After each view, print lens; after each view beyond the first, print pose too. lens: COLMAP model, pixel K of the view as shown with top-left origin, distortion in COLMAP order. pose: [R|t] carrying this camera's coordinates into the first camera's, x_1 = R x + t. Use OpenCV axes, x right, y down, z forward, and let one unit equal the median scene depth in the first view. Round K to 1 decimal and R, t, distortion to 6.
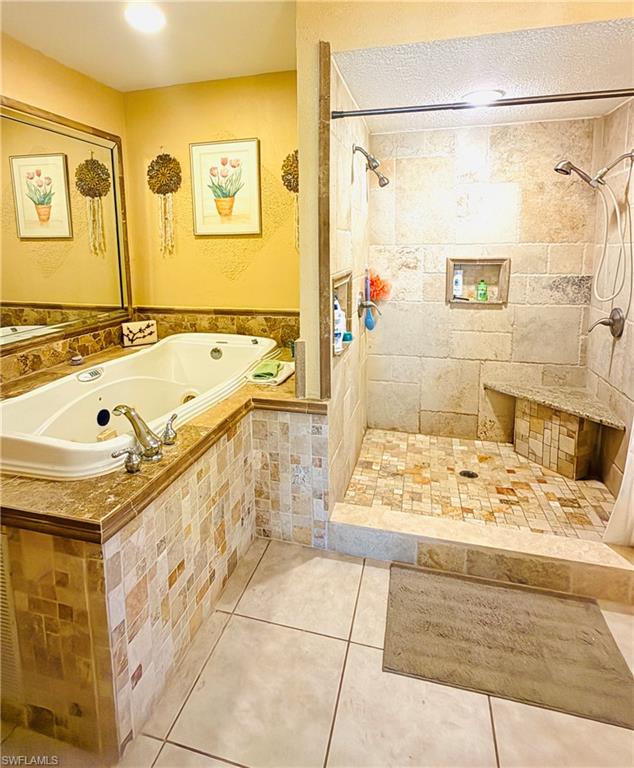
lens RADIAL K [[443.0, 0, 304.5], [0, 443.0, 305.4], [0, 0, 1]] dist [-0.001157, 0.000190]
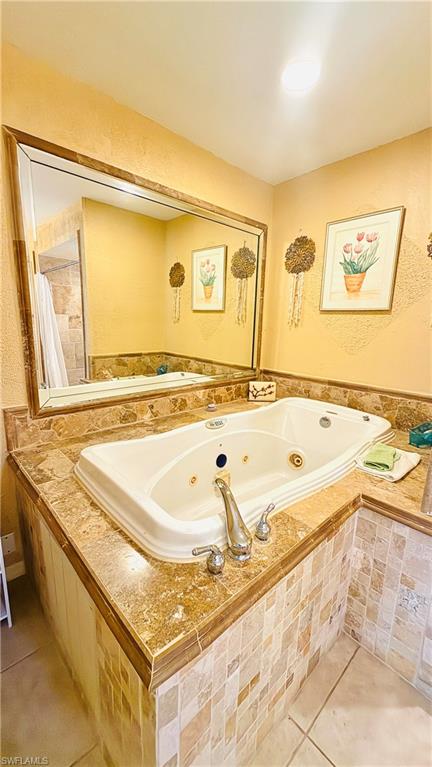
lens RADIAL K [[307.1, 0, 216.0], [0, 307.1, 383.5], [0, 0, 1]] dist [0.000297, 0.000396]
pose [[0.850896, 0.141409, -0.505943, -0.067479], [-0.110750, 0.989731, 0.090366, -0.024087], [0.513527, -0.020859, 0.857820, 0.253390]]
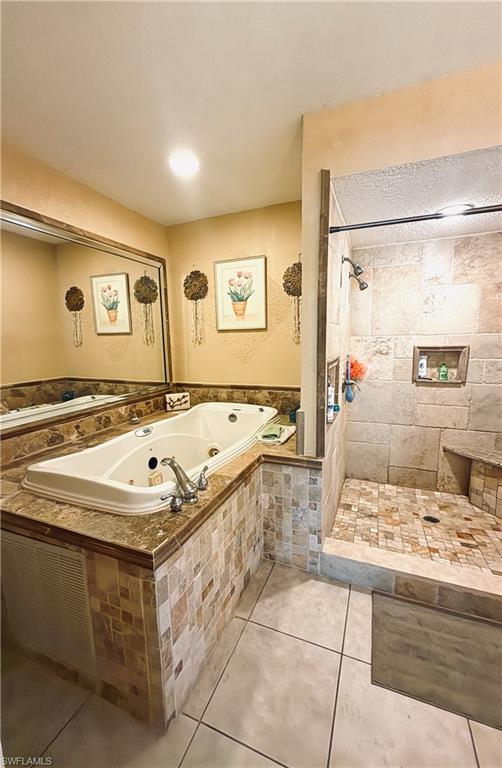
lens RADIAL K [[315.9, 0, 249.2], [0, 315.9, 387.5], [0, 0, 1]] dist [-0.000254, -0.000110]
pose [[0.992064, 0.011430, -0.125210, -0.033126], [-0.009145, 0.999781, 0.018807, -0.002371], [0.125398, -0.017512, 0.991952, 0.060257]]
